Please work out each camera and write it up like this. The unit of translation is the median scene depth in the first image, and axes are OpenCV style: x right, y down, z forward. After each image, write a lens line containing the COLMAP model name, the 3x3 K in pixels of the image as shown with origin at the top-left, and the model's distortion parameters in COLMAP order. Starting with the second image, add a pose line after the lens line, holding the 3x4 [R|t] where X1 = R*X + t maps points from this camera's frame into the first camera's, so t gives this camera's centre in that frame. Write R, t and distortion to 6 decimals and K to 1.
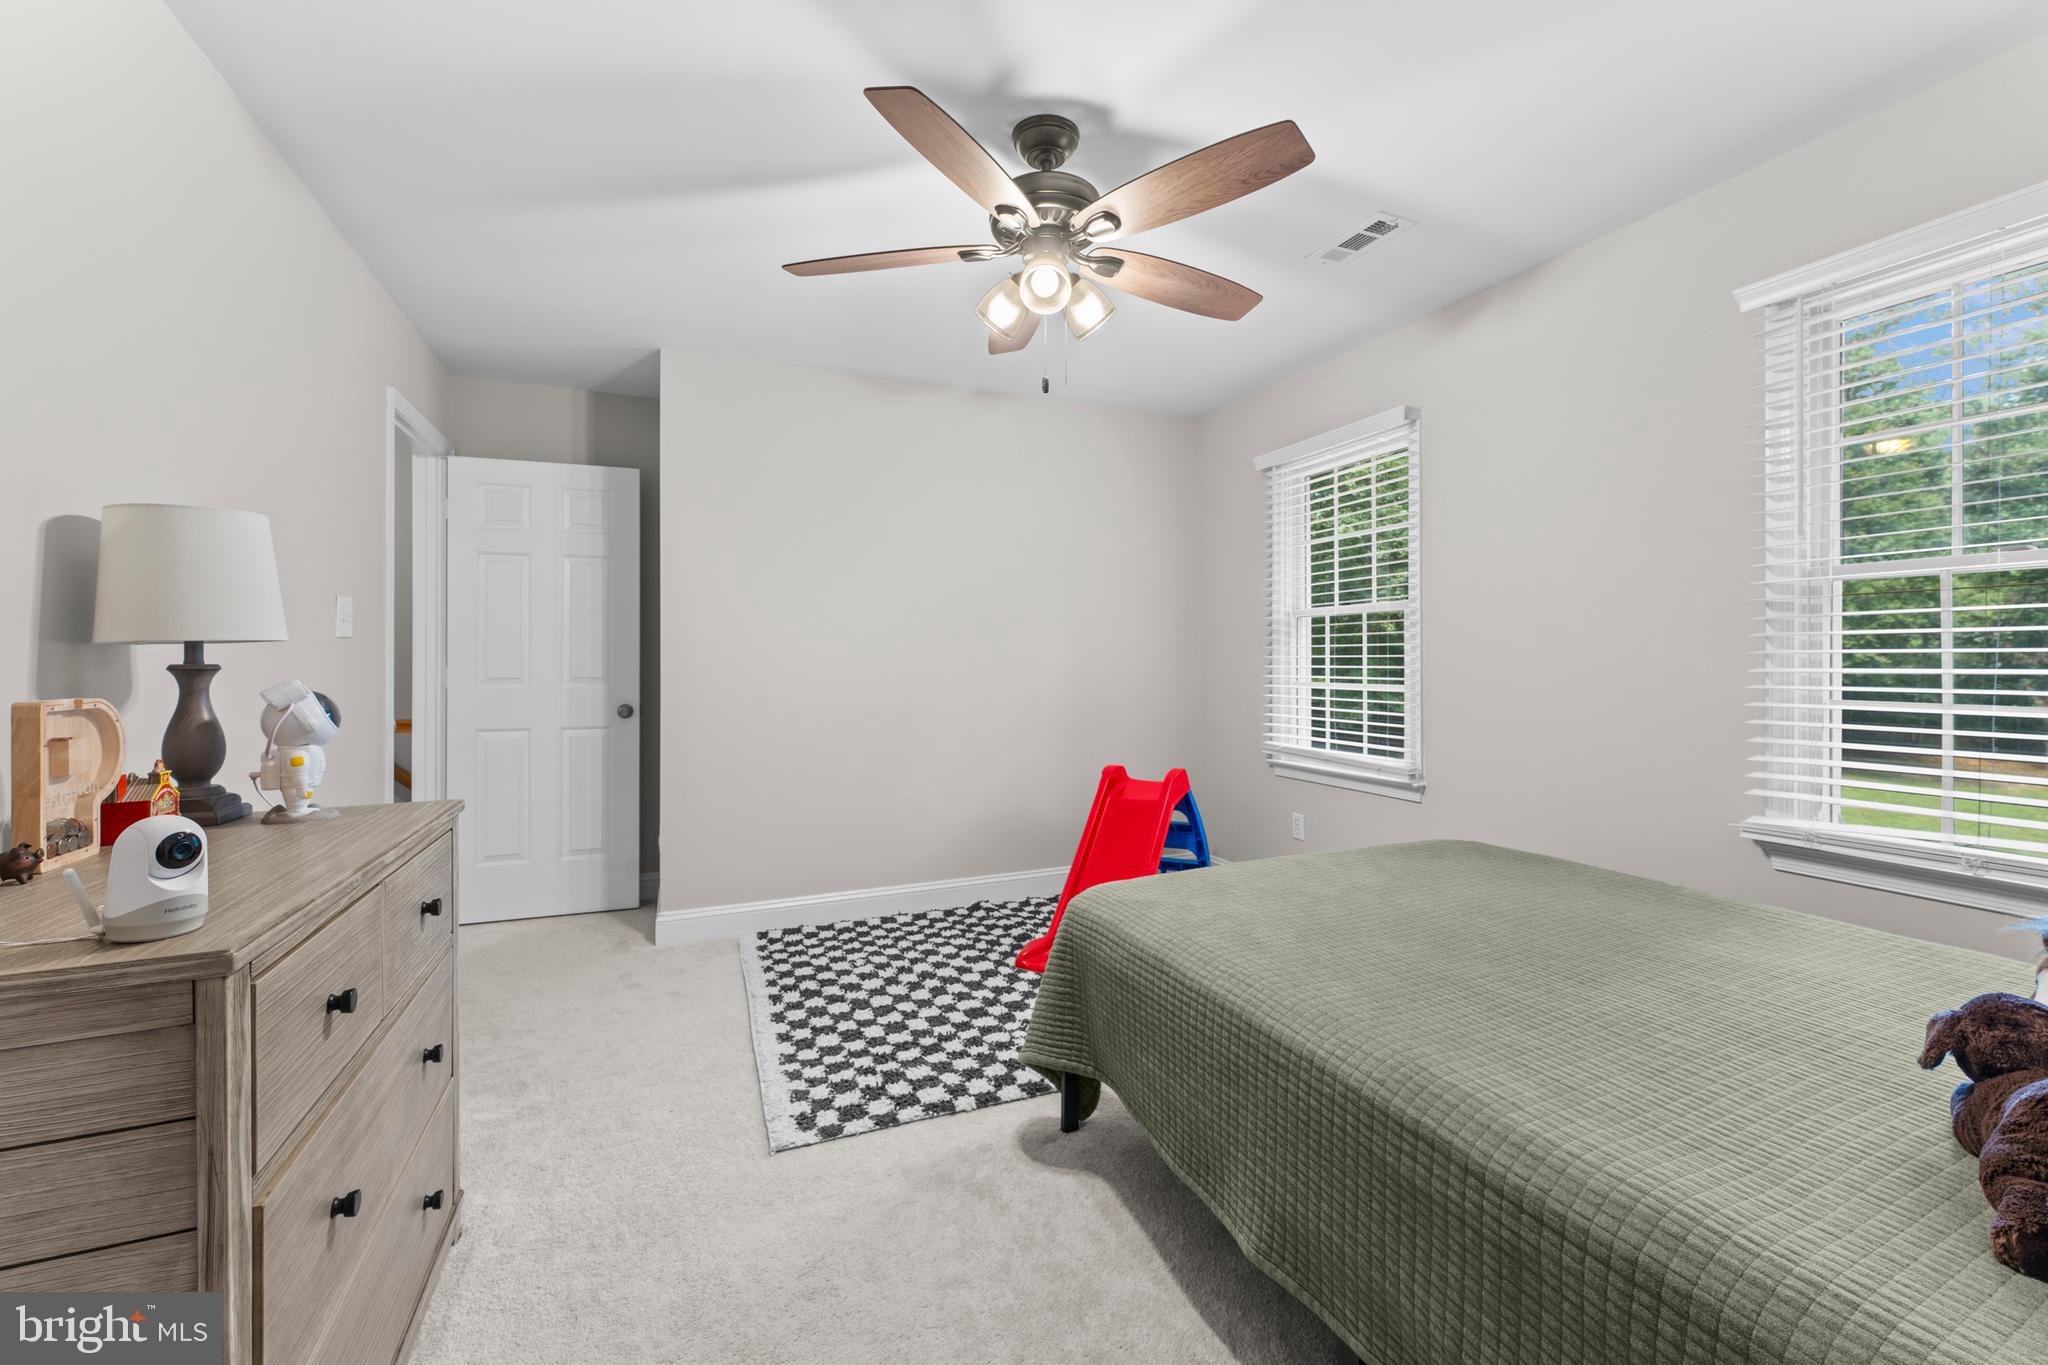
lens RADIAL K [[824.5, 0, 1026.4], [0, 824.5, 679.1], [0, 0, 1]] dist [0.015806, 0.000079]
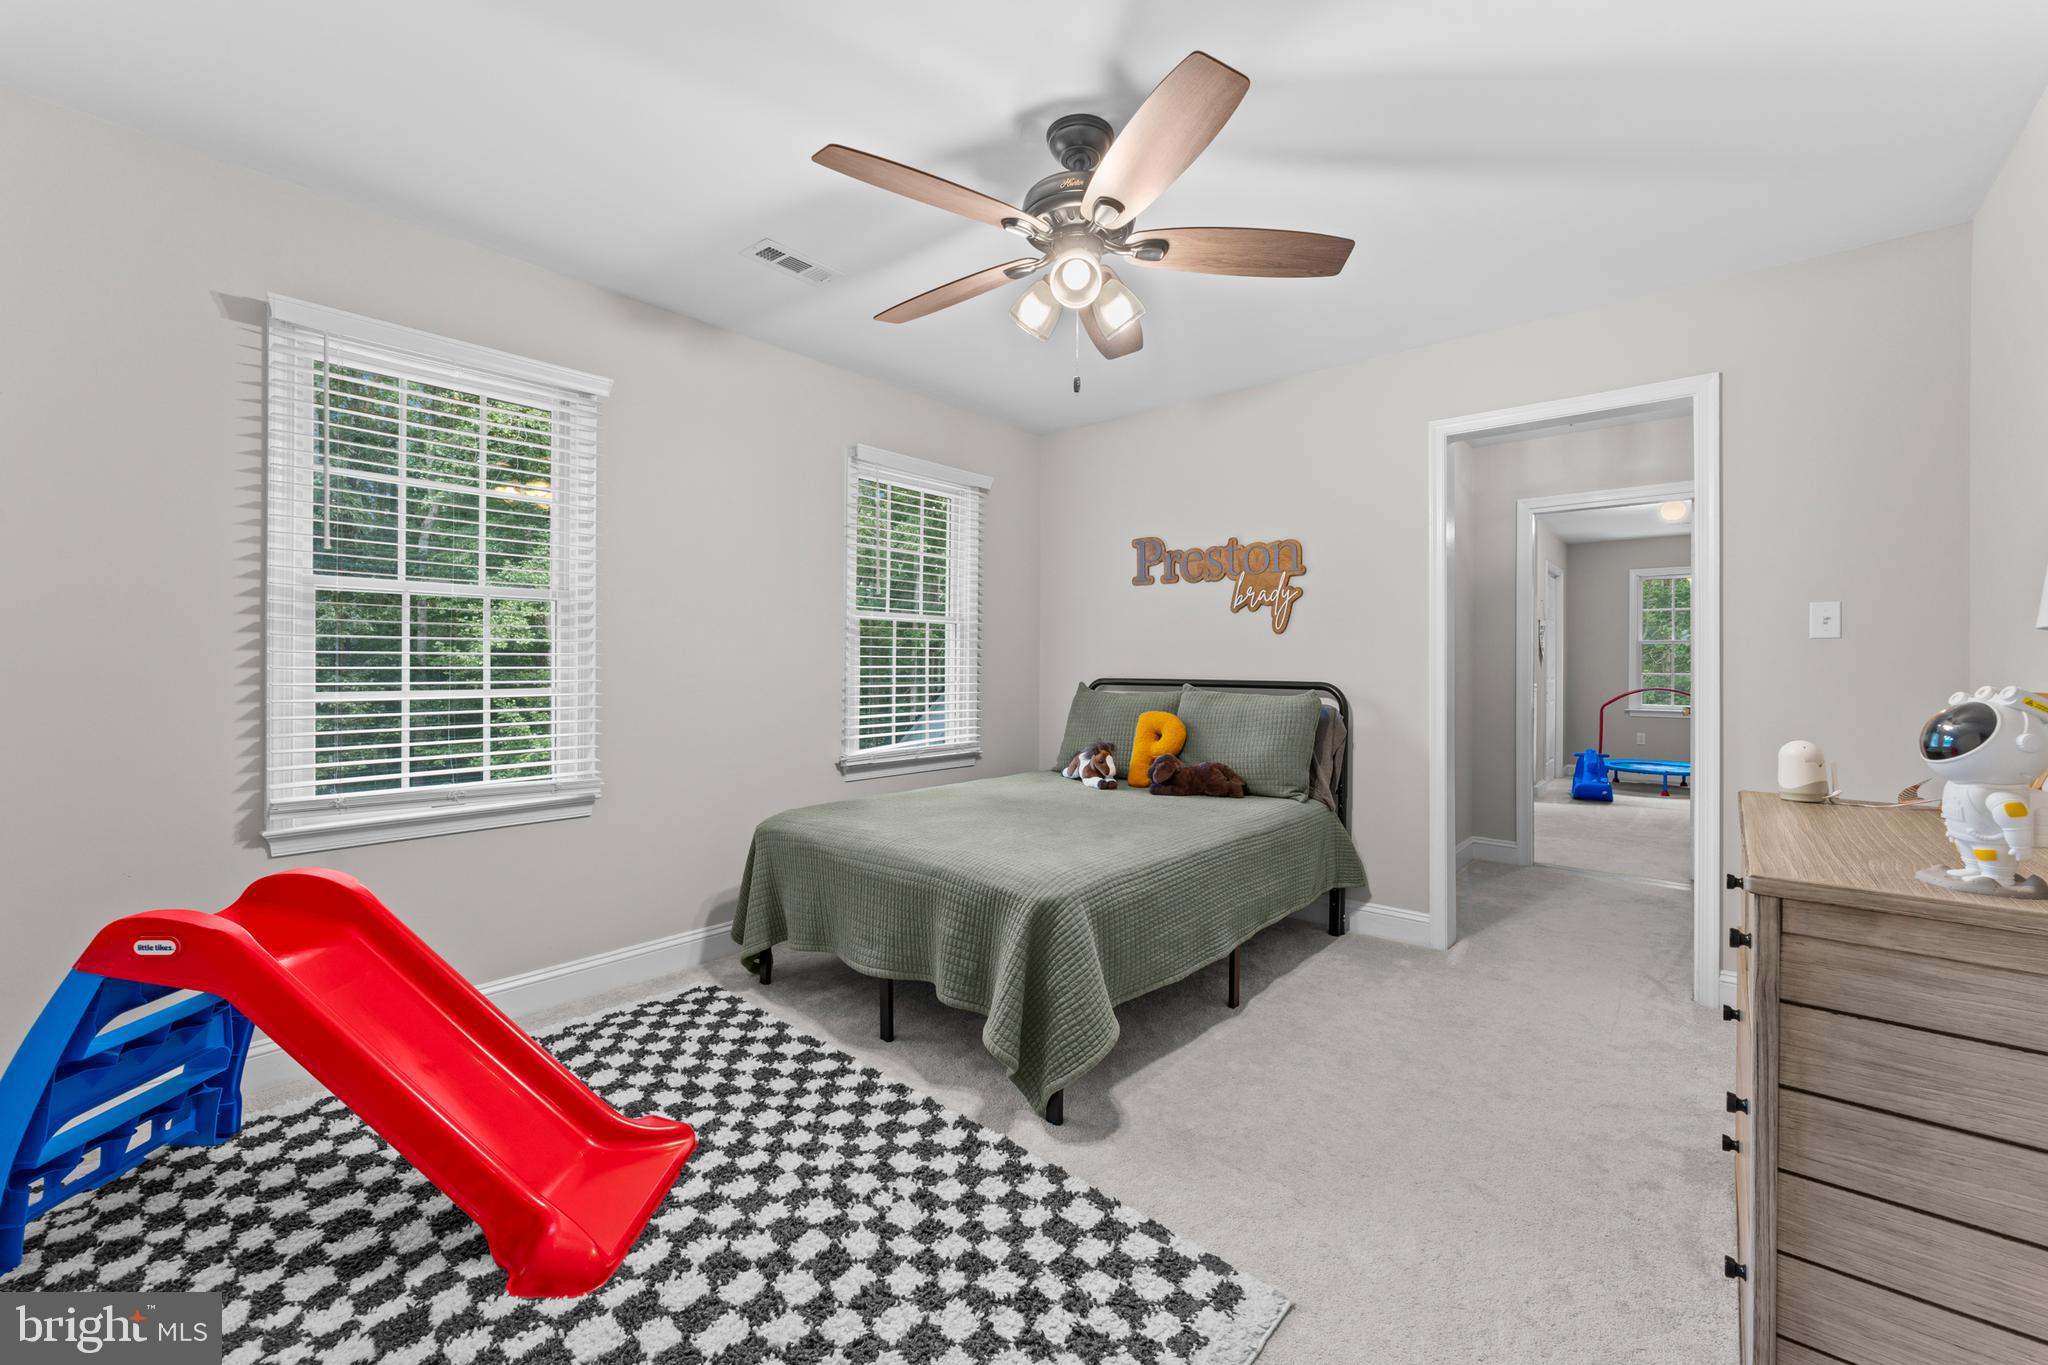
lens RADIAL K [[824.5, 0, 1026.4], [0, 824.5, 679.1], [0, 0, 1]] dist [0.015806, 0.000079]
pose [[-0.444139, -0.014382, 0.895843, -0.741171], [0.017811, 0.999532, 0.024877, -0.020272], [-0.895781, 0.027005, -0.443675, 1.307937]]
